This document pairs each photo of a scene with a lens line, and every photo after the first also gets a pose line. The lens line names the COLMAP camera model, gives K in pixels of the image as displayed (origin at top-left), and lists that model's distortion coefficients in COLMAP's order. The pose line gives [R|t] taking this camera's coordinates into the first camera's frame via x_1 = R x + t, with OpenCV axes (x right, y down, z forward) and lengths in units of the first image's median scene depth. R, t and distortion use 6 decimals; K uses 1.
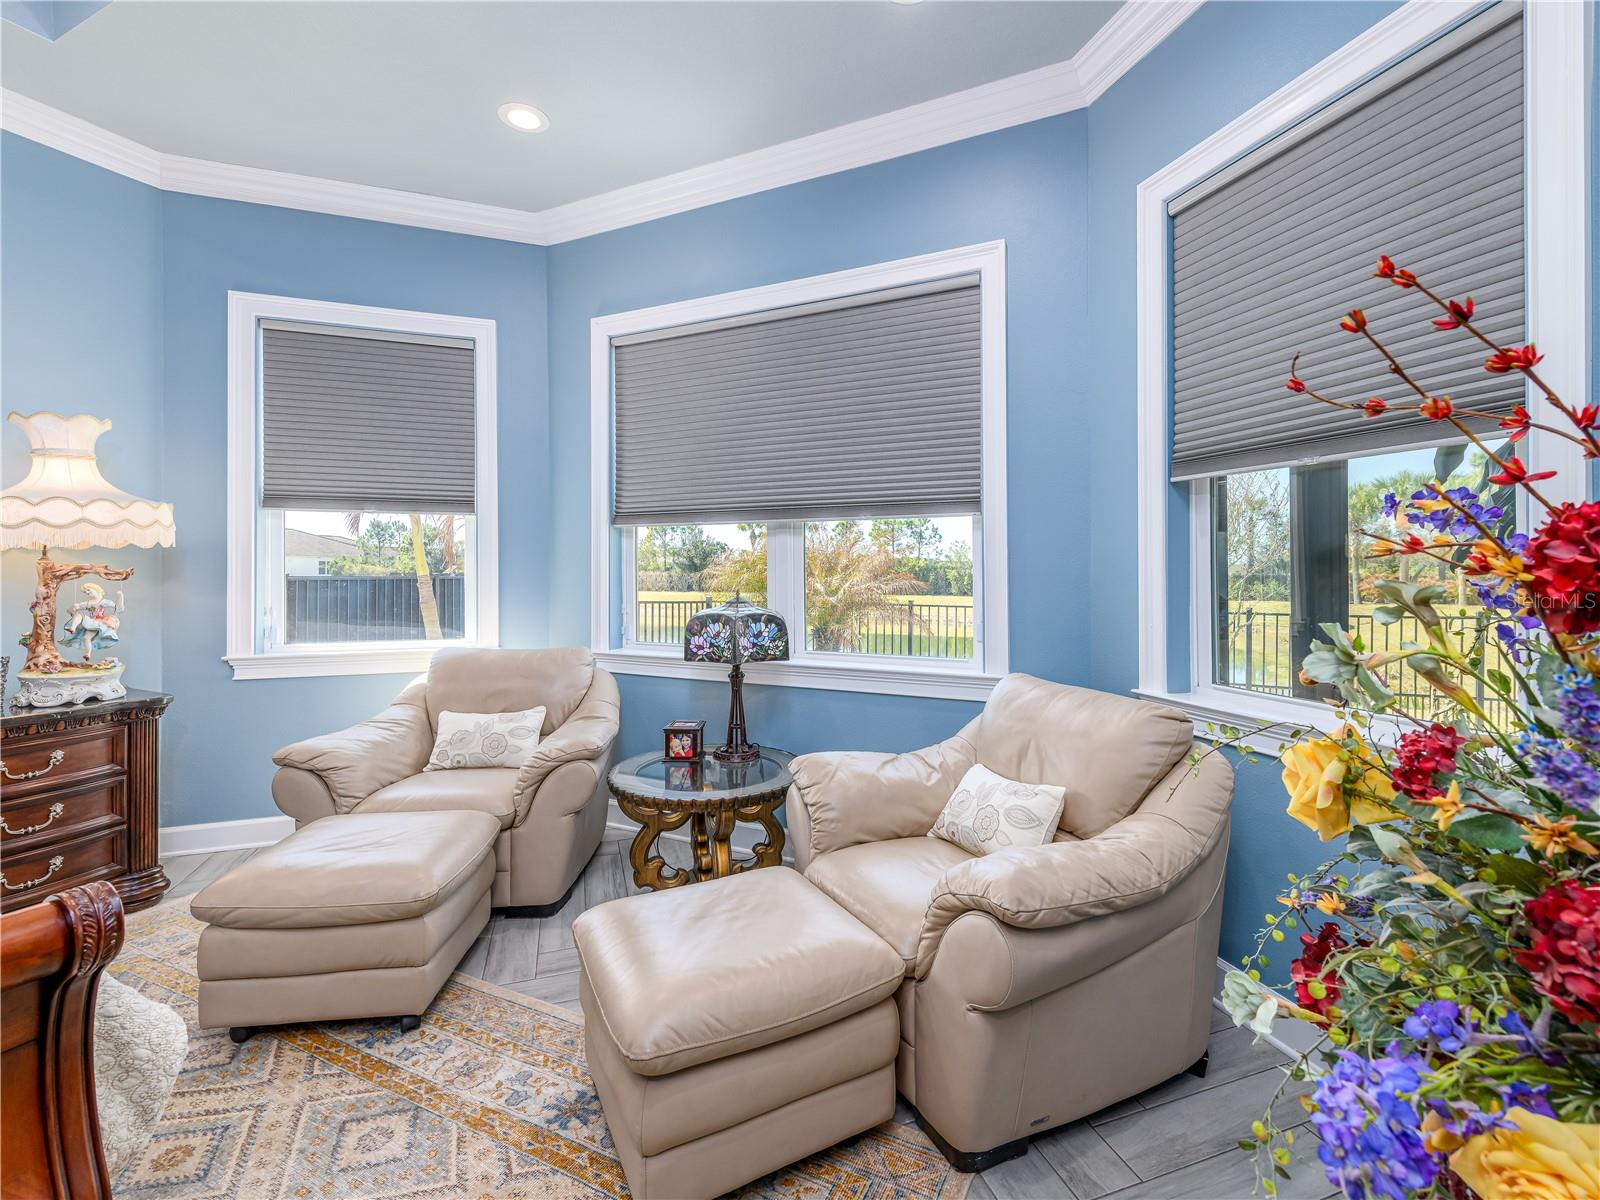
lens RADIAL K [[741.5, 0, 803.7], [0, 741.5, 552.5], [0, 0, 1]] dist [-0.000449, -0.000106]
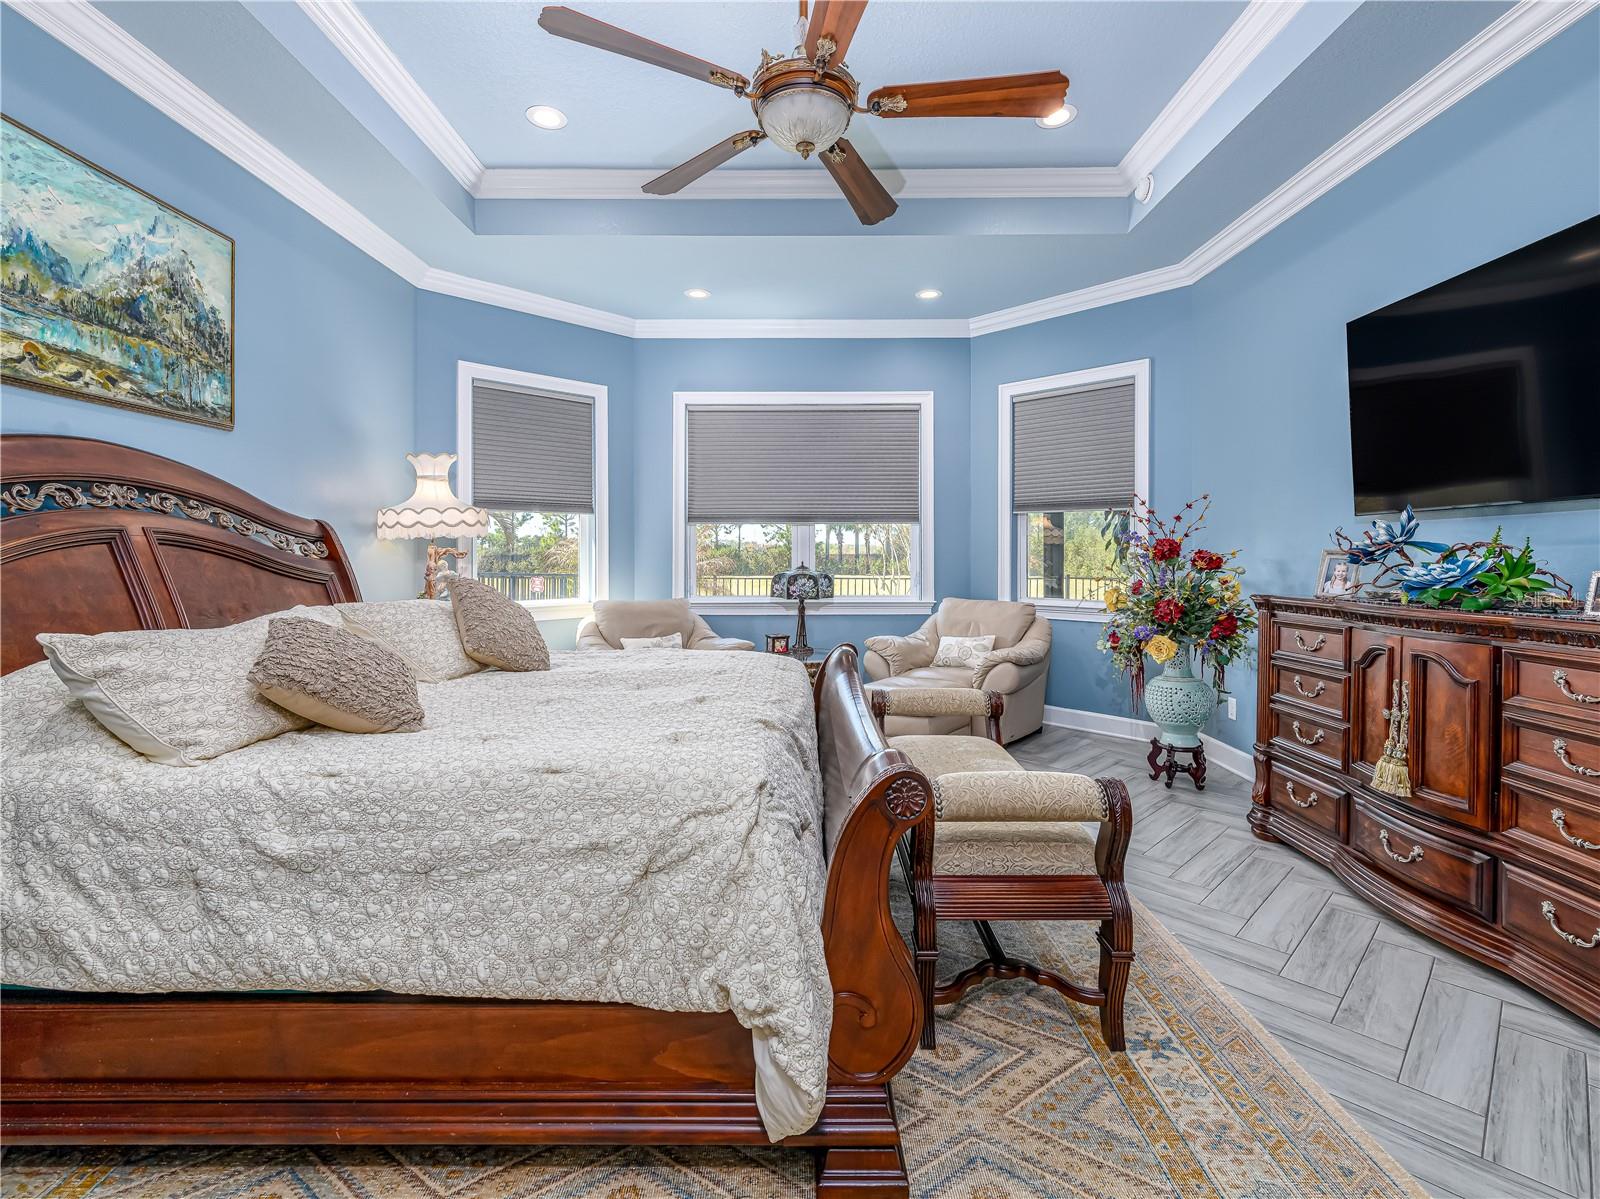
lens RADIAL K [[741.5, 0, 803.7], [0, 741.5, 552.0], [0, 0, 1]] dist [-0.000449, -0.000106]
pose [[0.903801, -0.006975, 0.427896, -0.909845], [-0.008723, 0.999359, 0.034713, -0.040056], [-0.427864, -0.035106, 0.903161, -0.706097]]
